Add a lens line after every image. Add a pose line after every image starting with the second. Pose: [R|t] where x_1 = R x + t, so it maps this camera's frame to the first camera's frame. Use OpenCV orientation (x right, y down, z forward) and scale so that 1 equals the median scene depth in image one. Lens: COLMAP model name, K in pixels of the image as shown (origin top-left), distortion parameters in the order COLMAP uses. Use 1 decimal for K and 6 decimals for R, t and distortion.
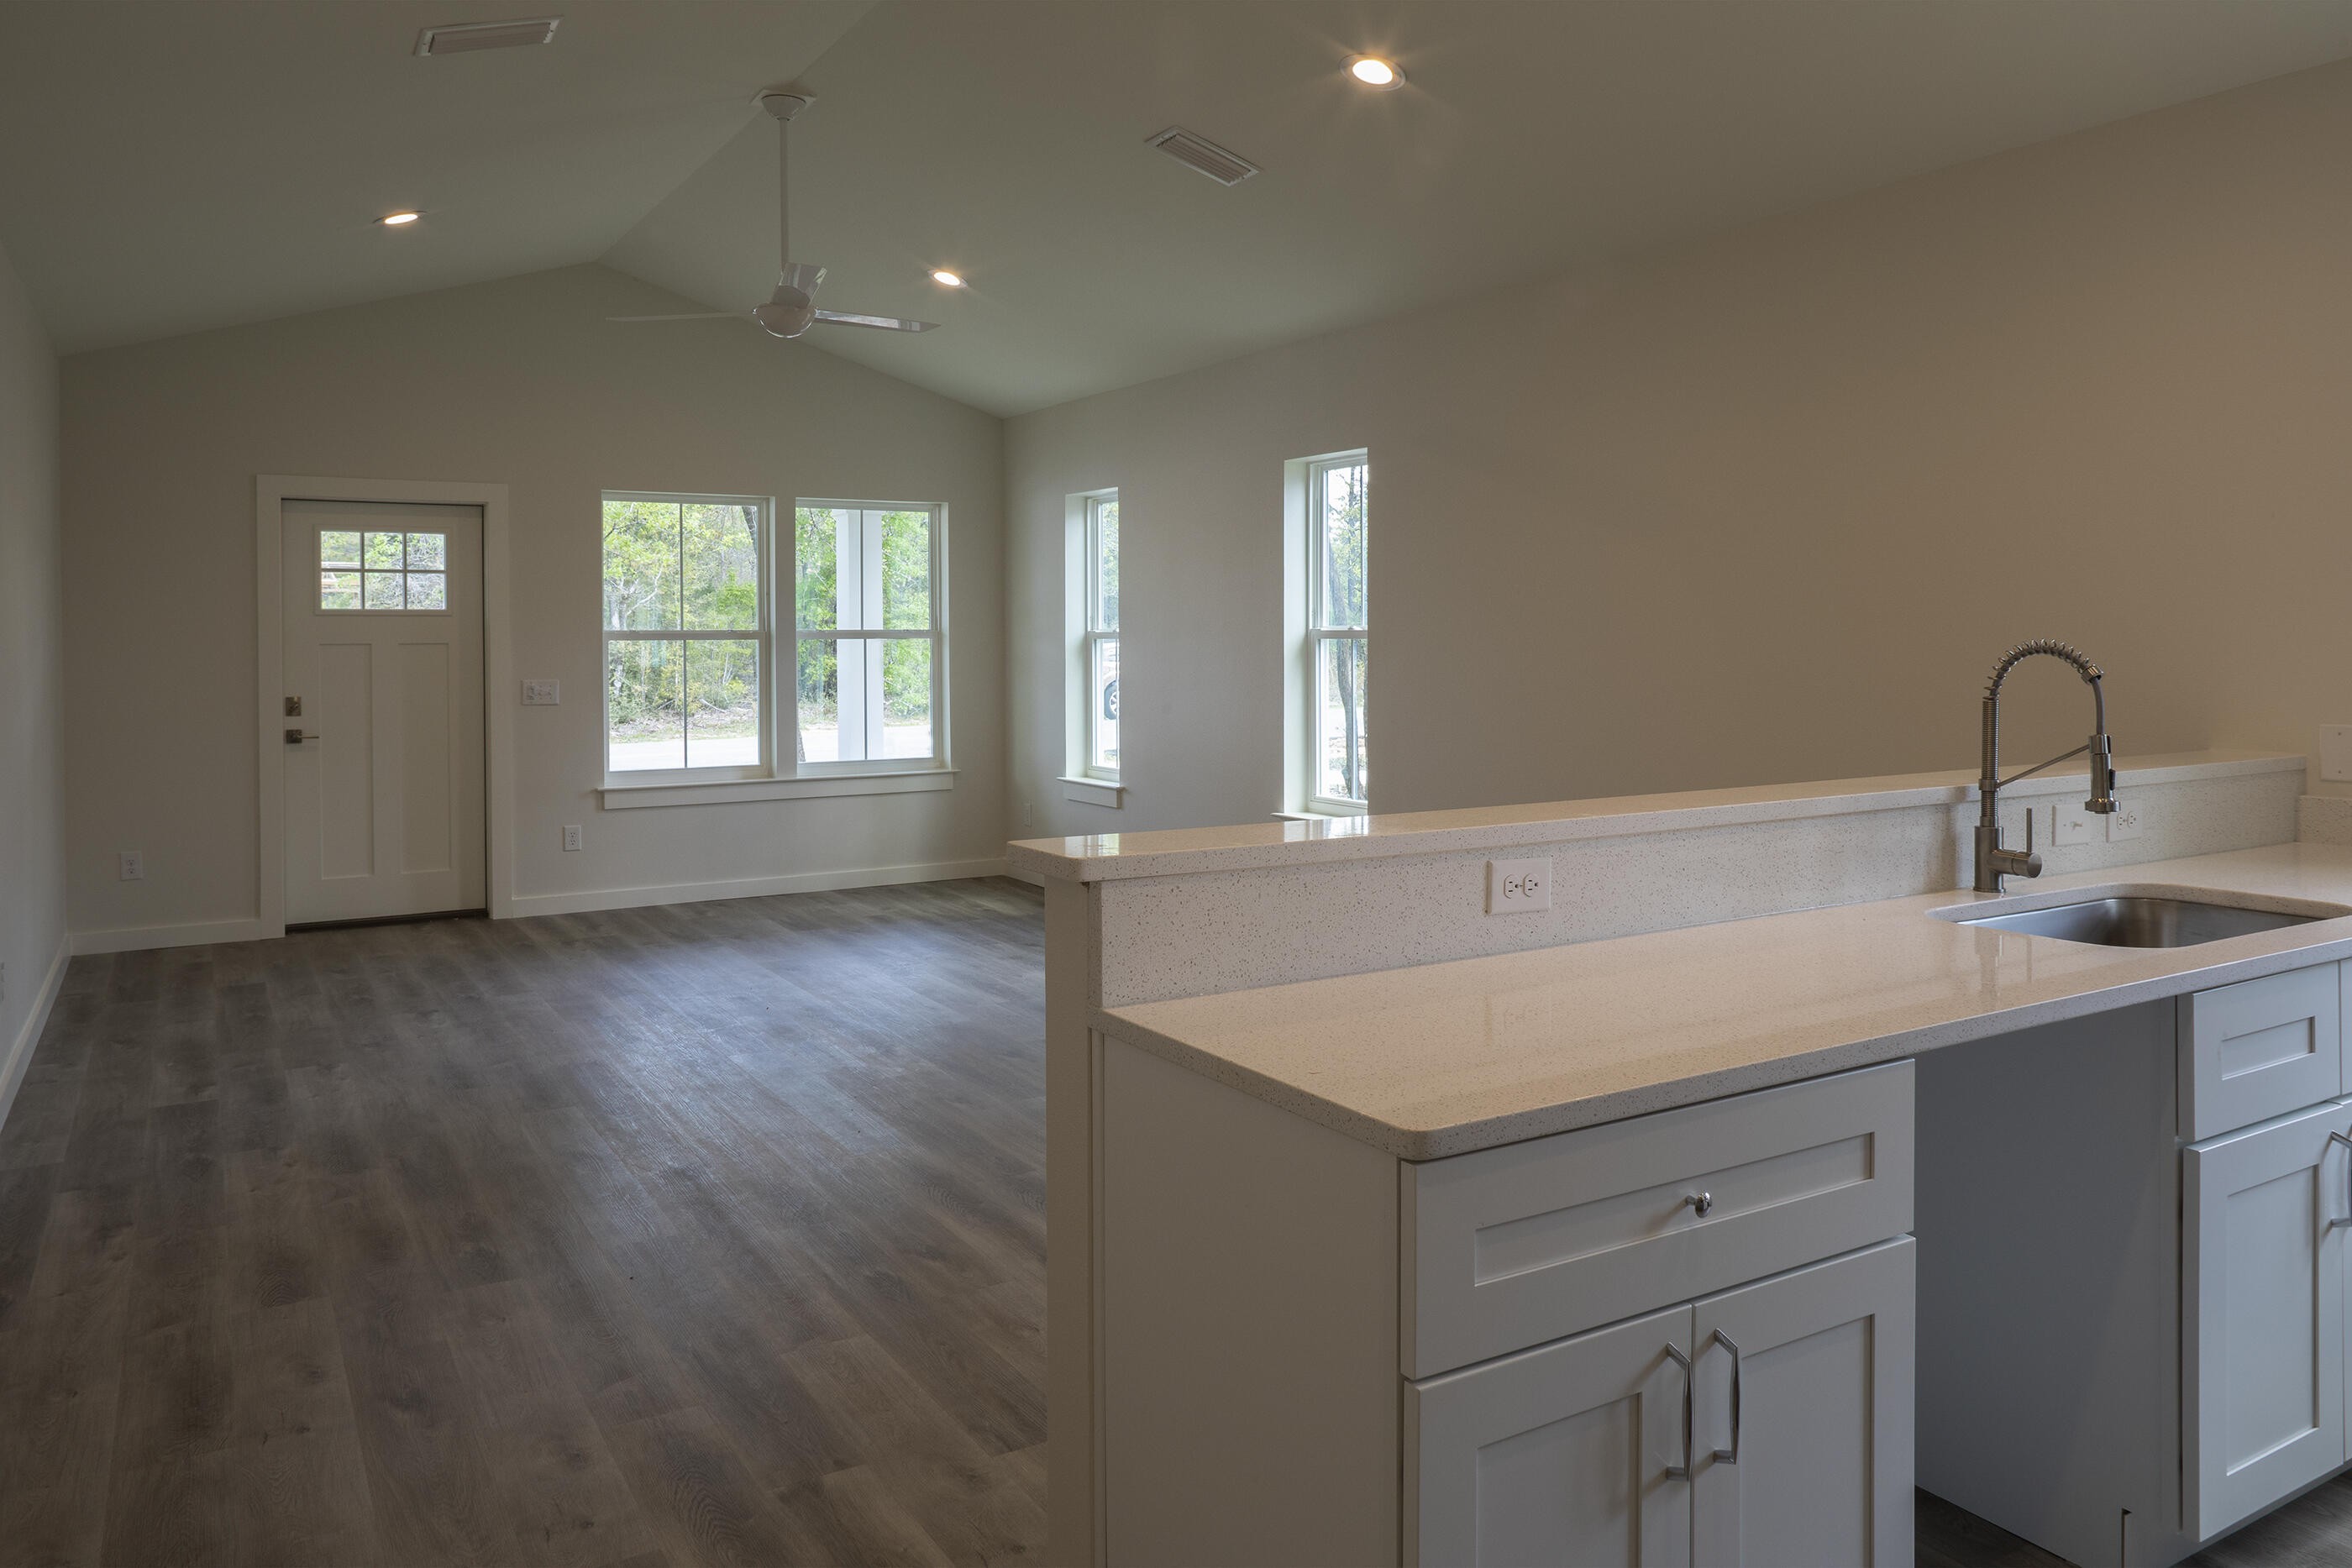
lens RADIAL K [[1641.5, 0, 1176.7], [0, 1641.5, 644.3], [0, 0, 1]] dist [-0.028357, 0.000904]
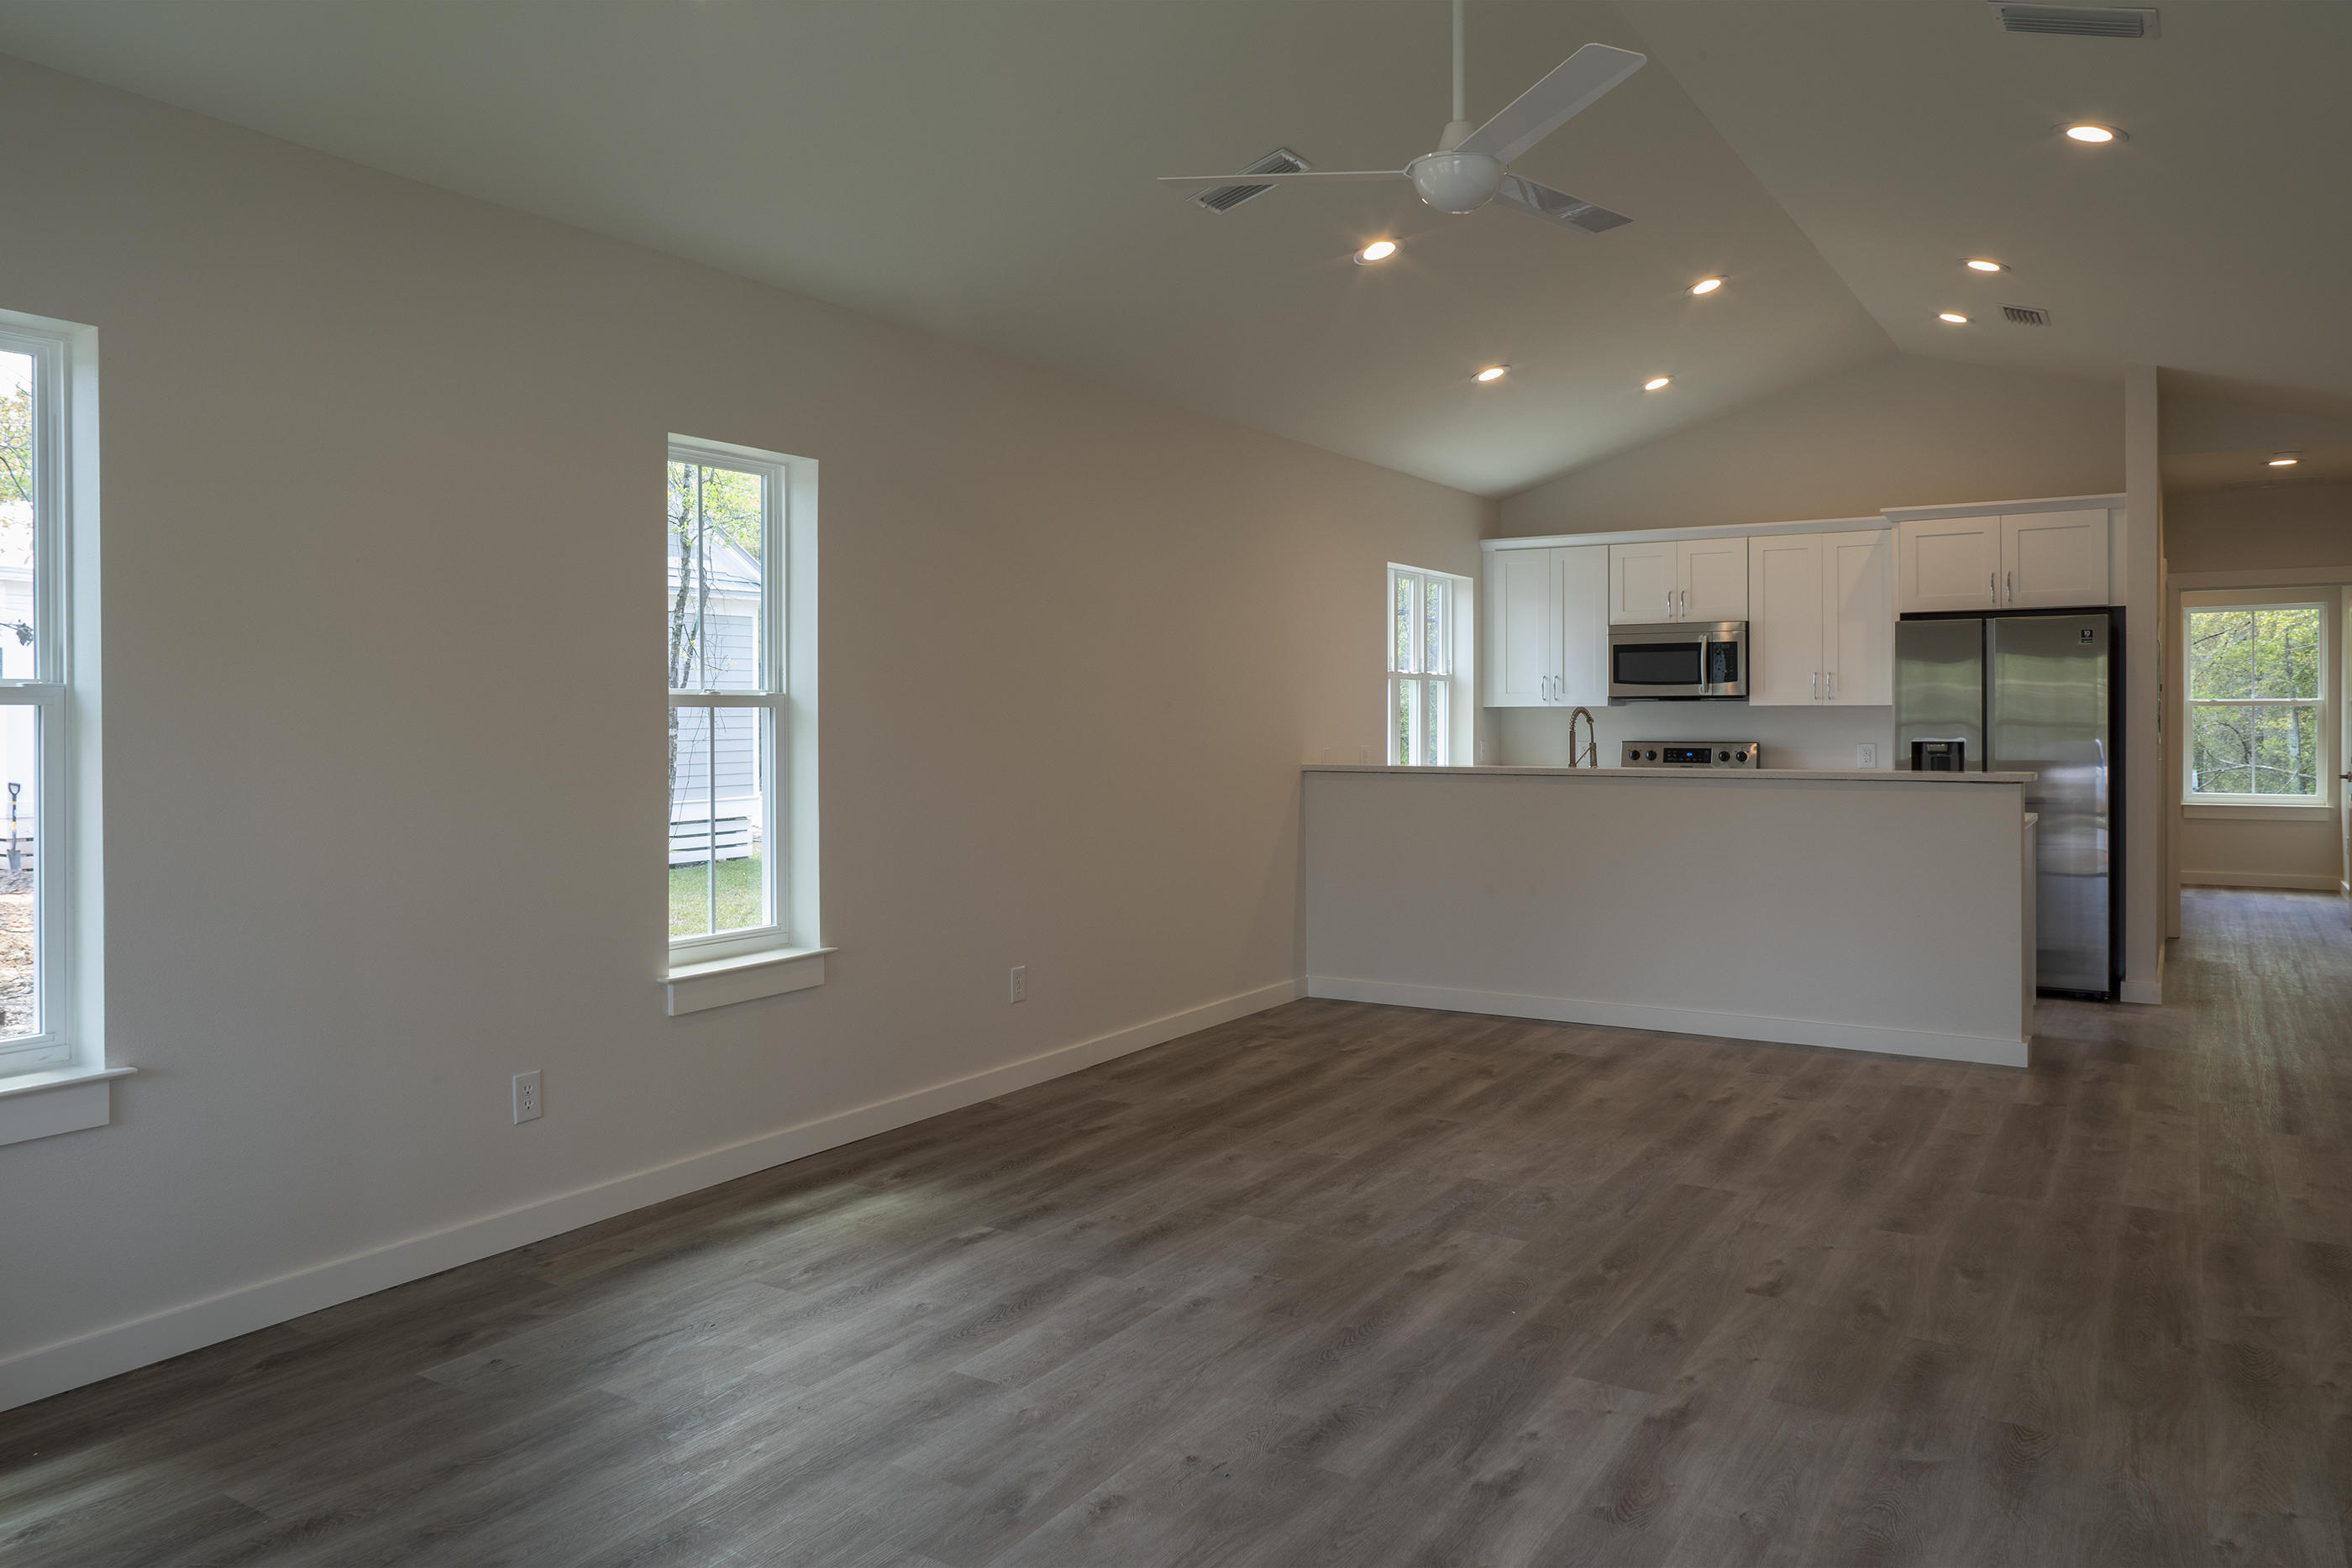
lens RADIAL K [[1665.0, 0, 1183.4], [0, 1665.0, 715.3], [0, 0, 1]] dist [-0.035852, 0.039814]
pose [[-0.460643, 0.000216, 0.887585, -0.888429], [0.007052, 0.999969, 0.003416, -0.000328], [-0.887557, 0.007833, -0.460631, 1.648634]]
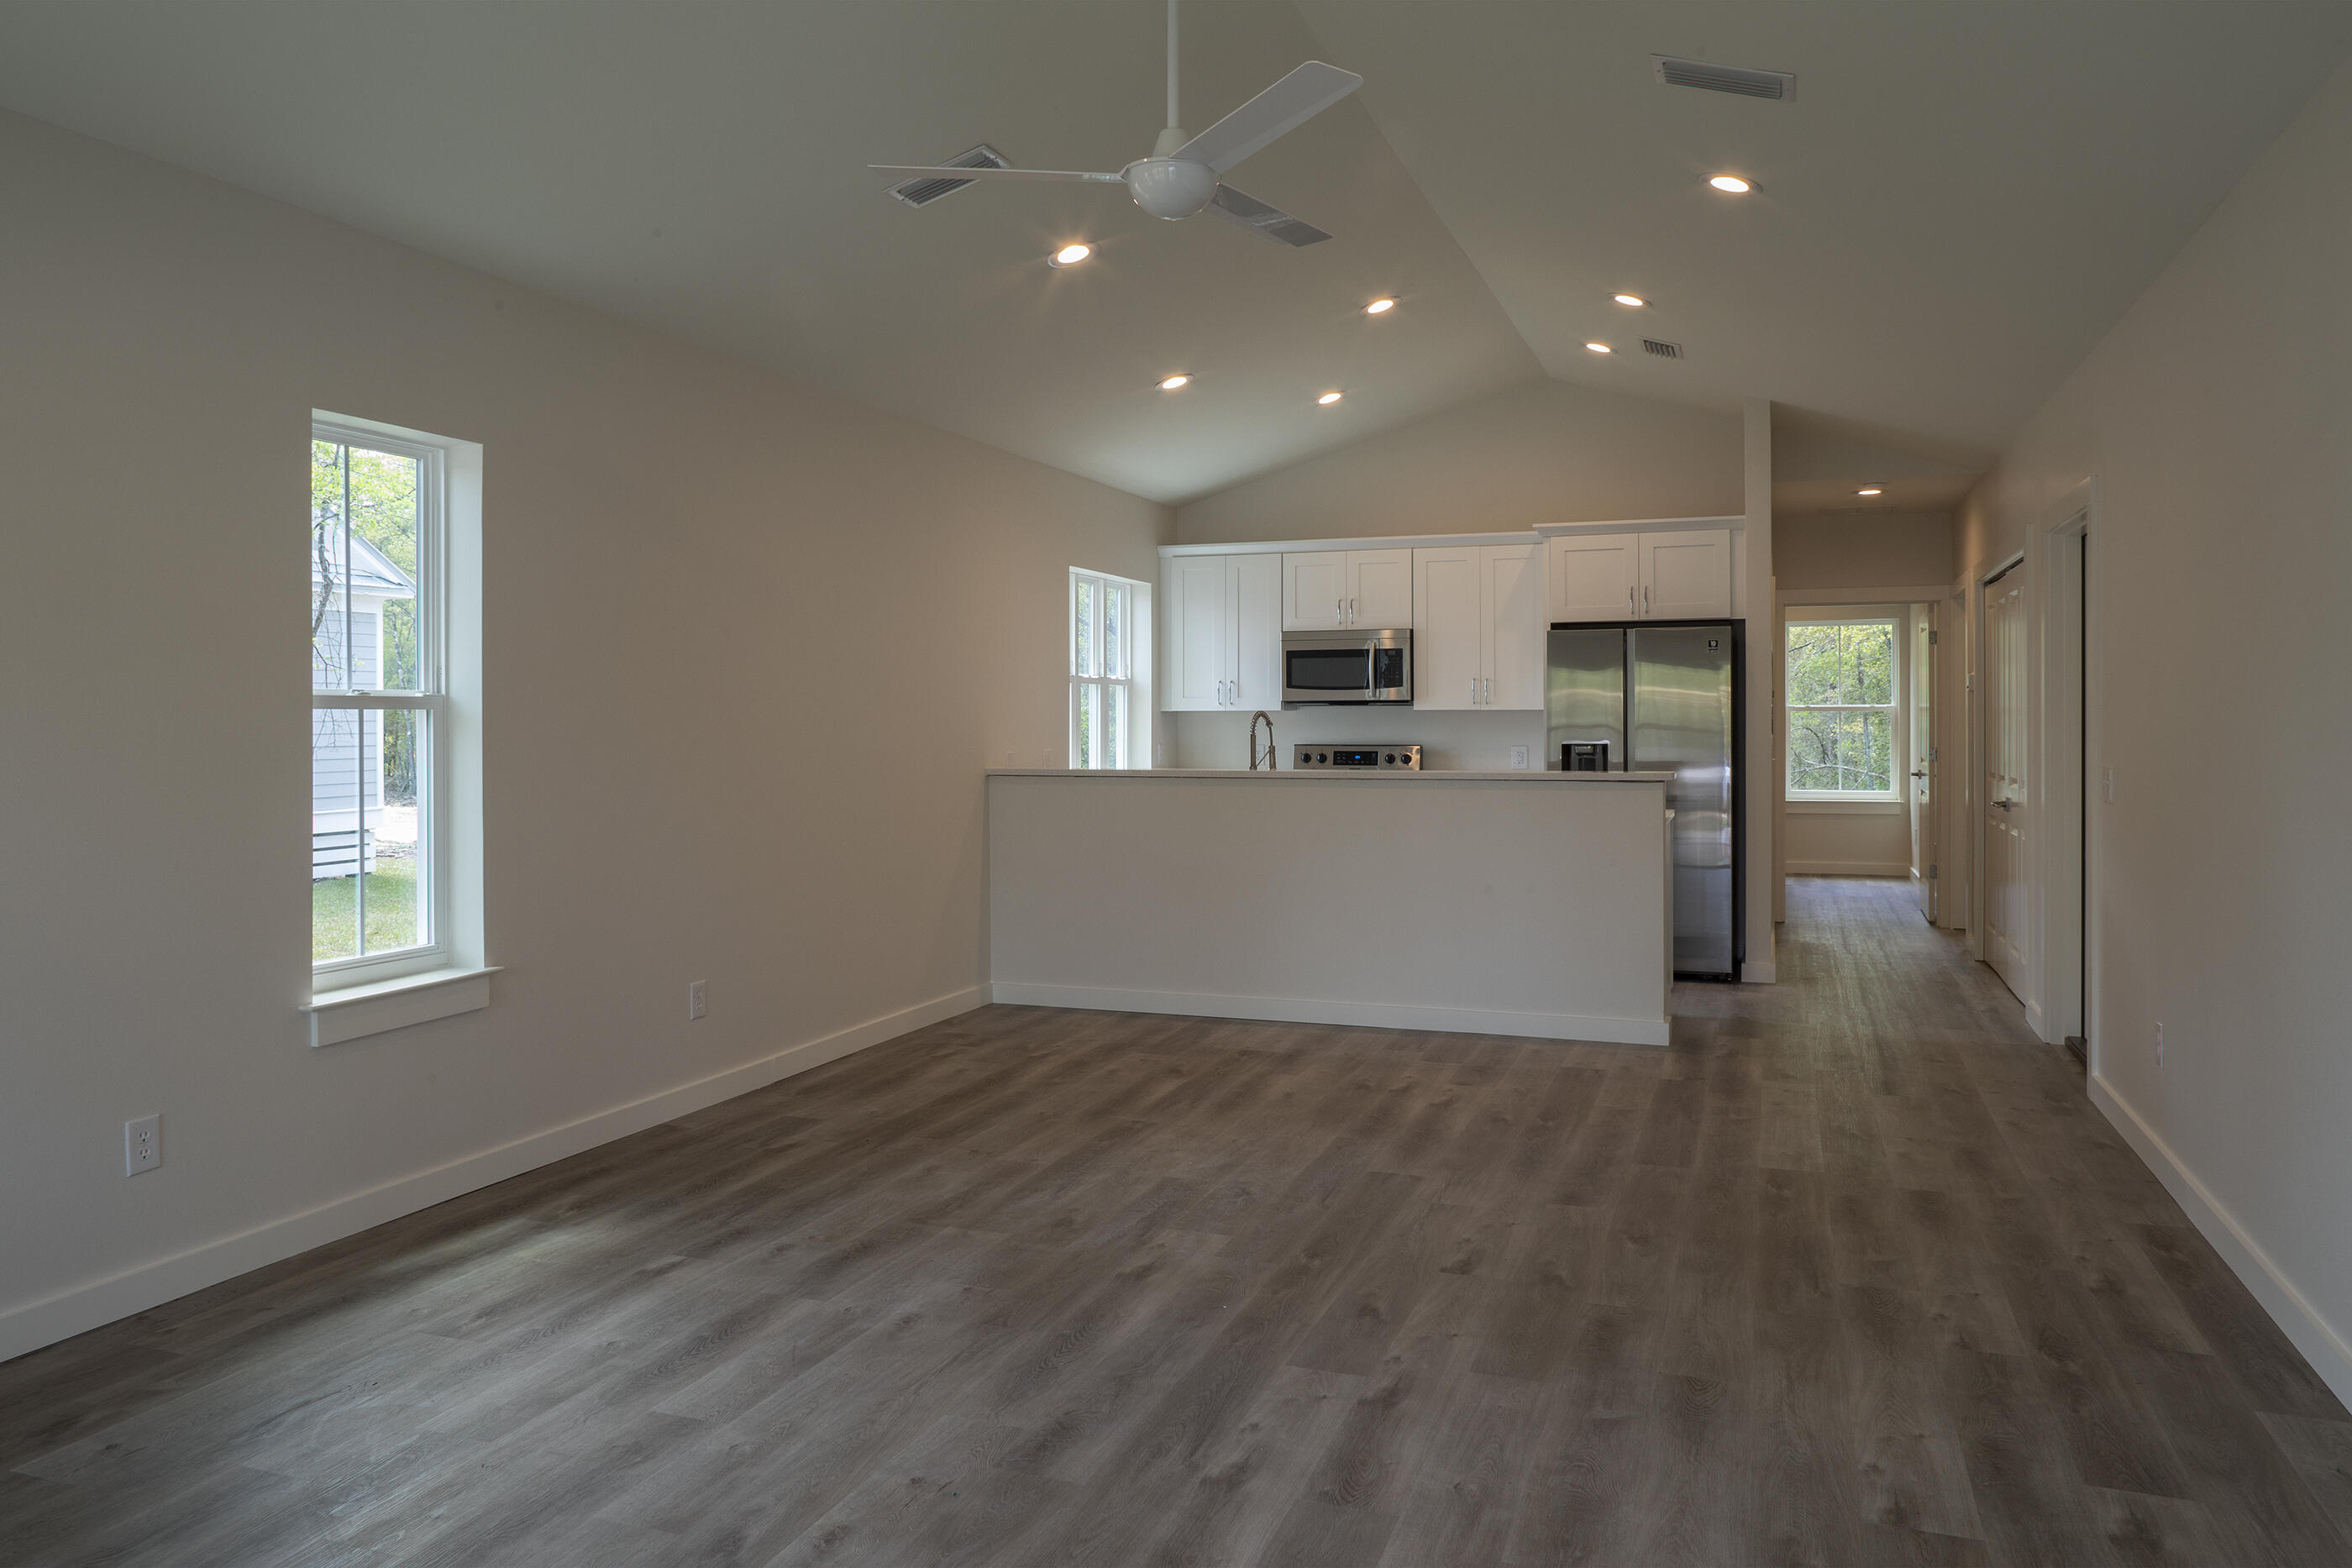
lens RADIAL K [[1665.0, 0, 1183.4], [0, 1665.0, 715.3], [0, 0, 1]] dist [-0.035852, 0.039814]
pose [[-0.636125, 0.002835, 0.771581, -0.866575], [0.006160, 0.999980, 0.001404, 0.001119], [-0.771561, 0.005646, -0.636130, 1.670204]]
